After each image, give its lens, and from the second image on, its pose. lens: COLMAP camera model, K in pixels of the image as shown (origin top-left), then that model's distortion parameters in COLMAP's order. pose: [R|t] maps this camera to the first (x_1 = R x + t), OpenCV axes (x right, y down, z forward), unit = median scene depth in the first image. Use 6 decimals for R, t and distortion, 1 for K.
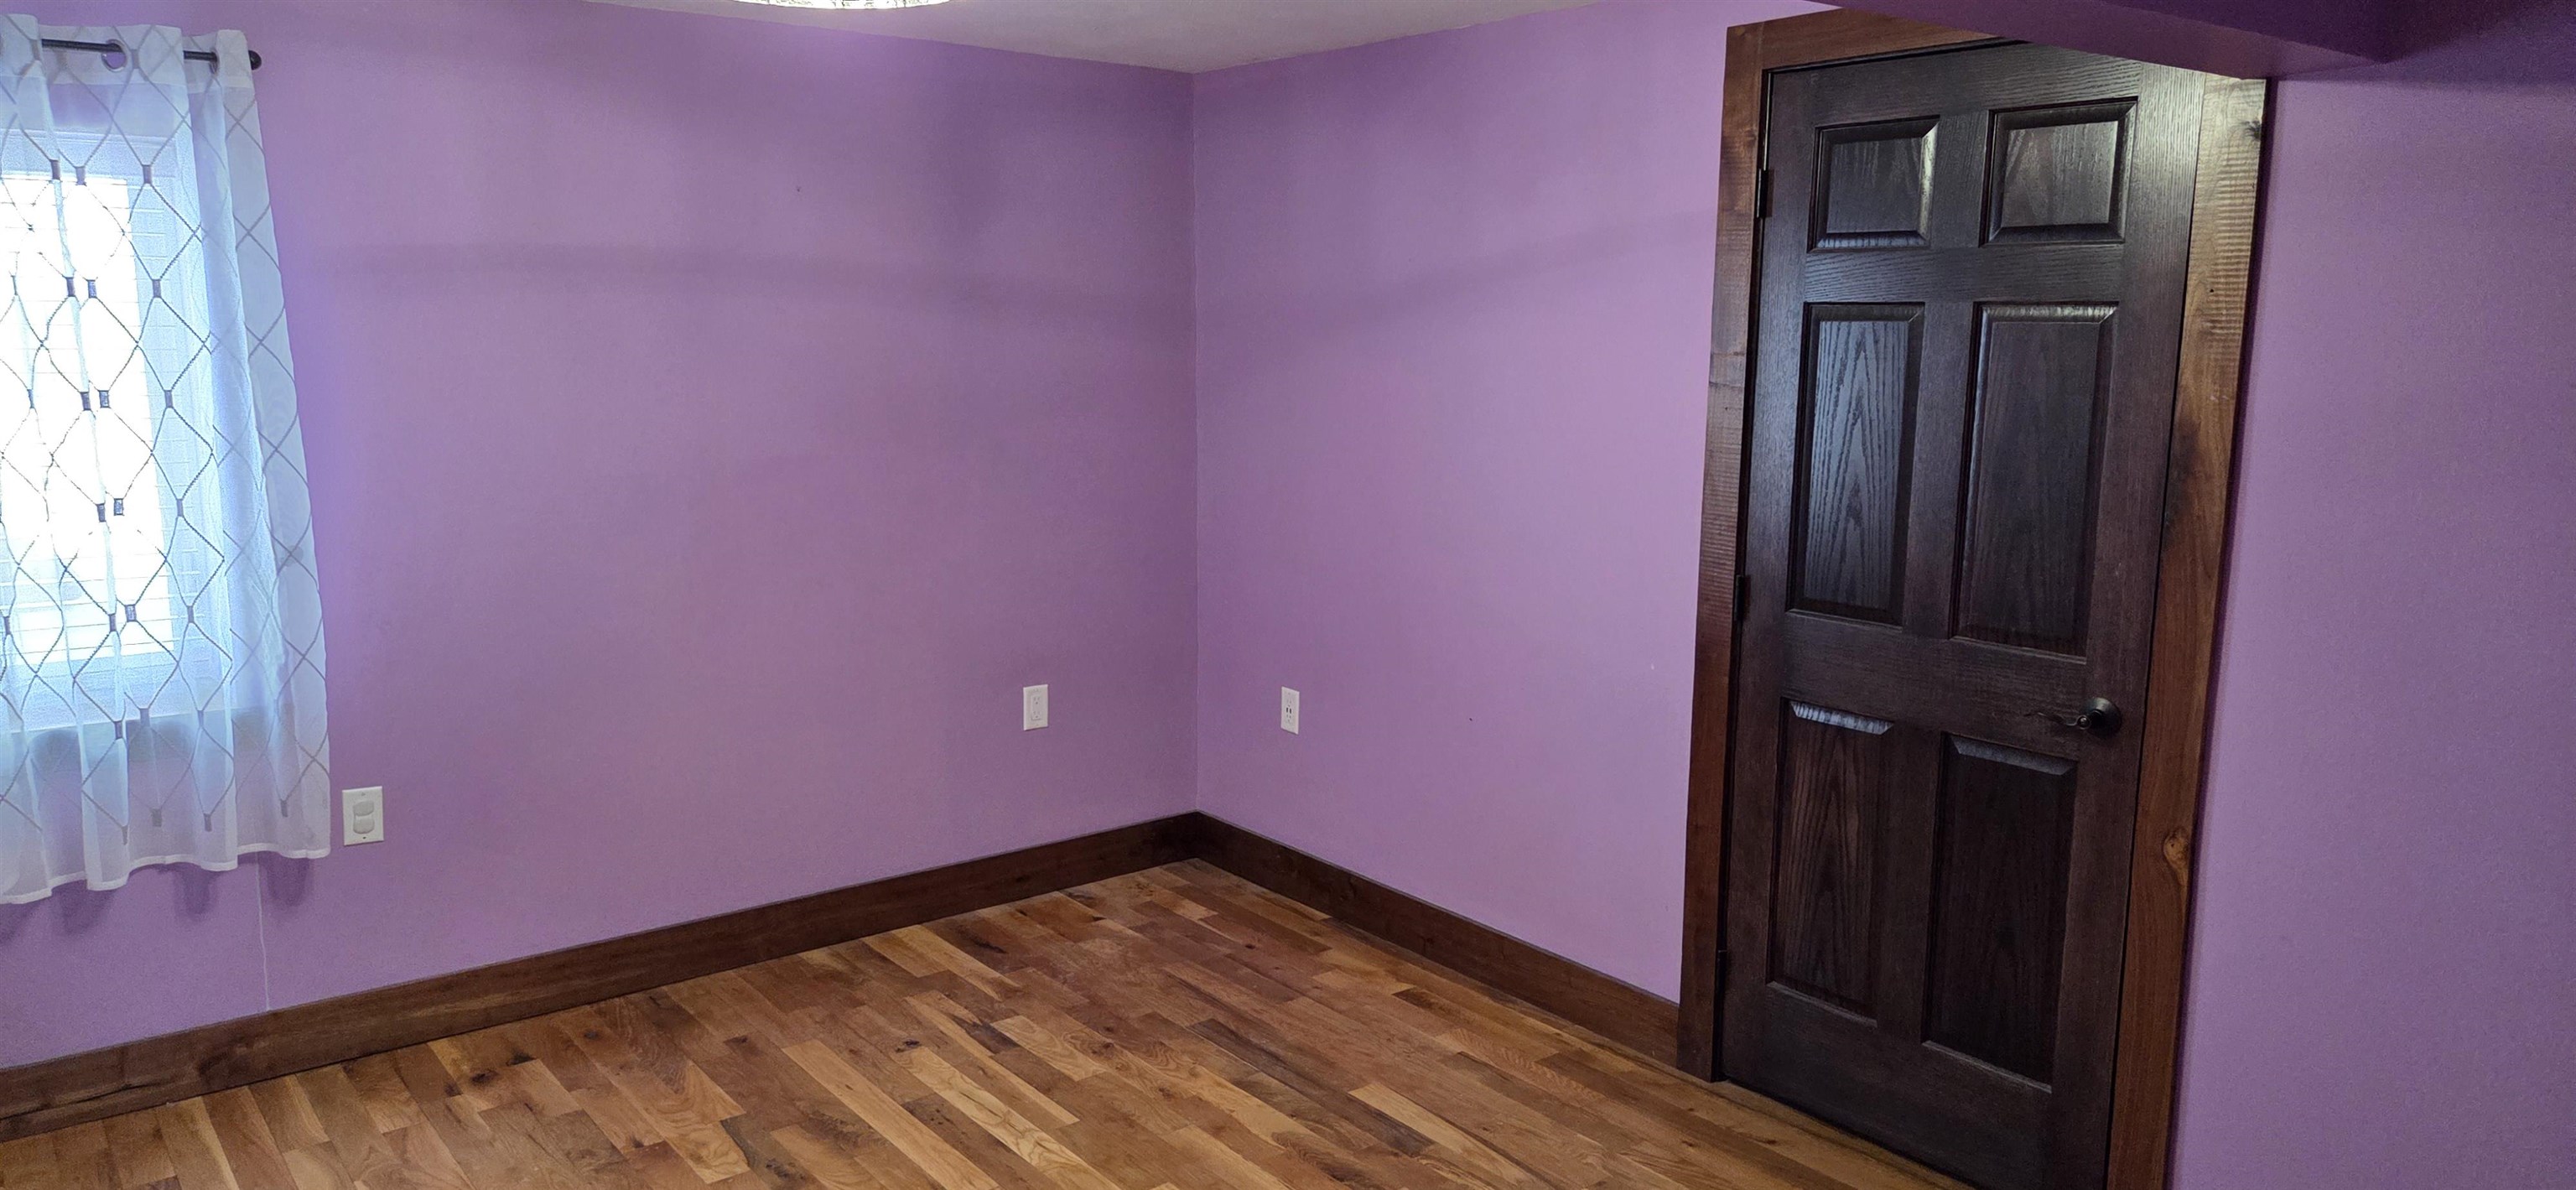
lens RADIAL K [[1715.3, 0, 1292.8], [0, 1715.3, 569.0], [0, 0, 1]] dist [0.077061, -0.065445]
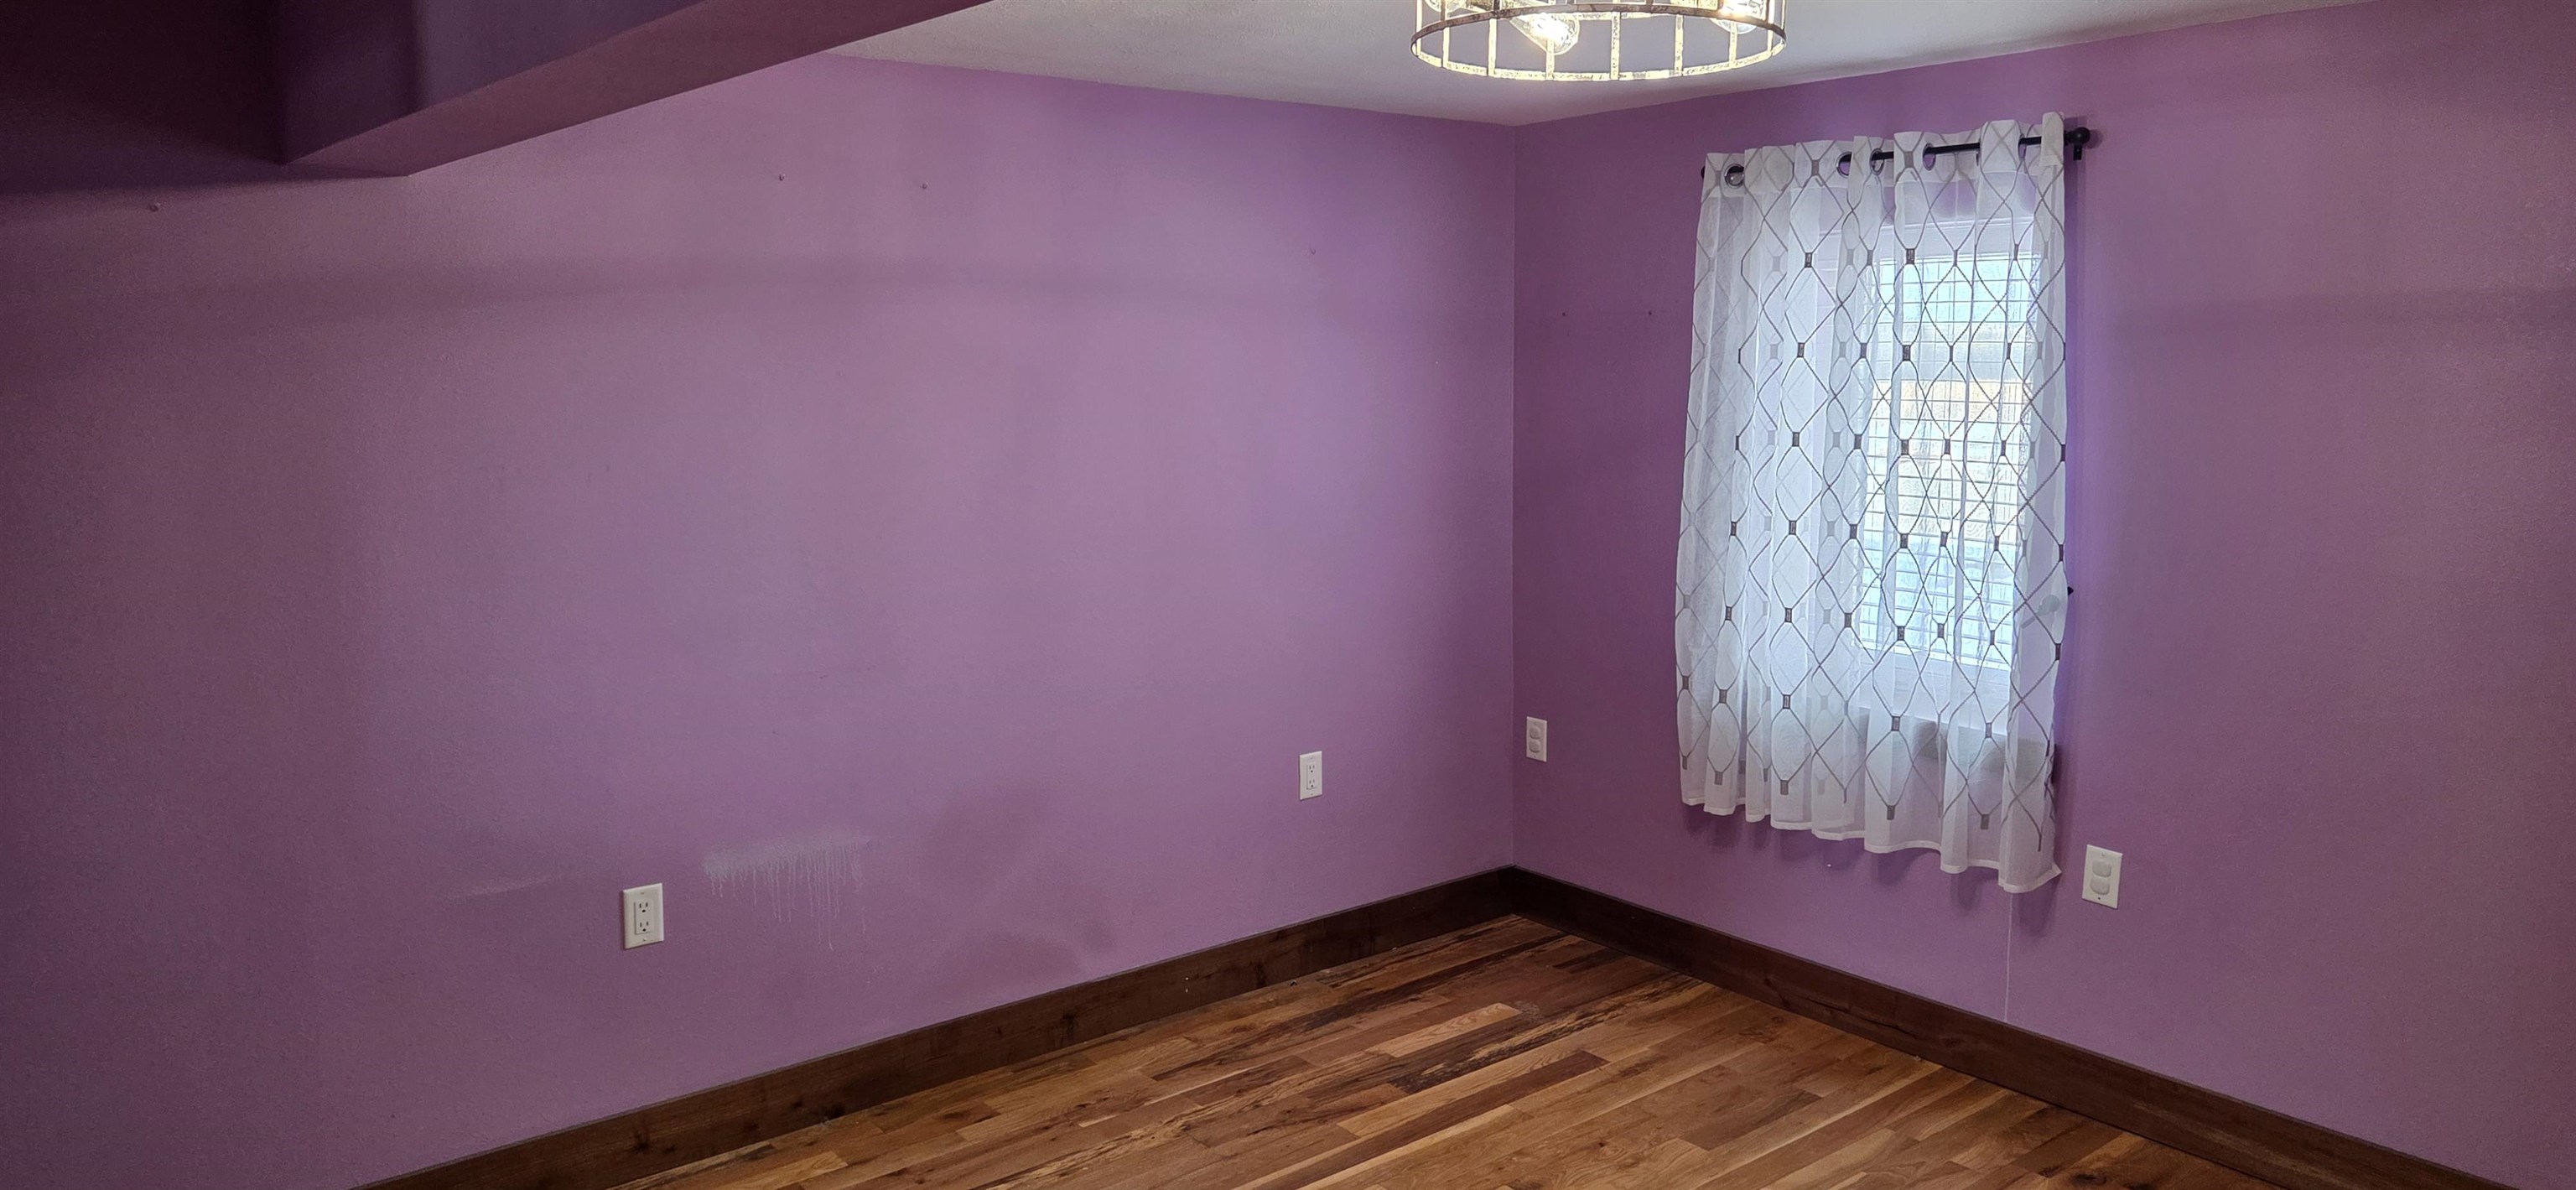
lens RADIAL K [[1715.3, 0, 1292.8], [0, 1715.3, 569.0], [0, 0, 1]] dist [0.077061, -0.065445]
pose [[0.004352, 0.117822, -0.993025, 0.462066], [-0.147540, 0.982242, 0.115896, -0.083822], [0.989047, 0.146007, 0.021658, 0.533193]]
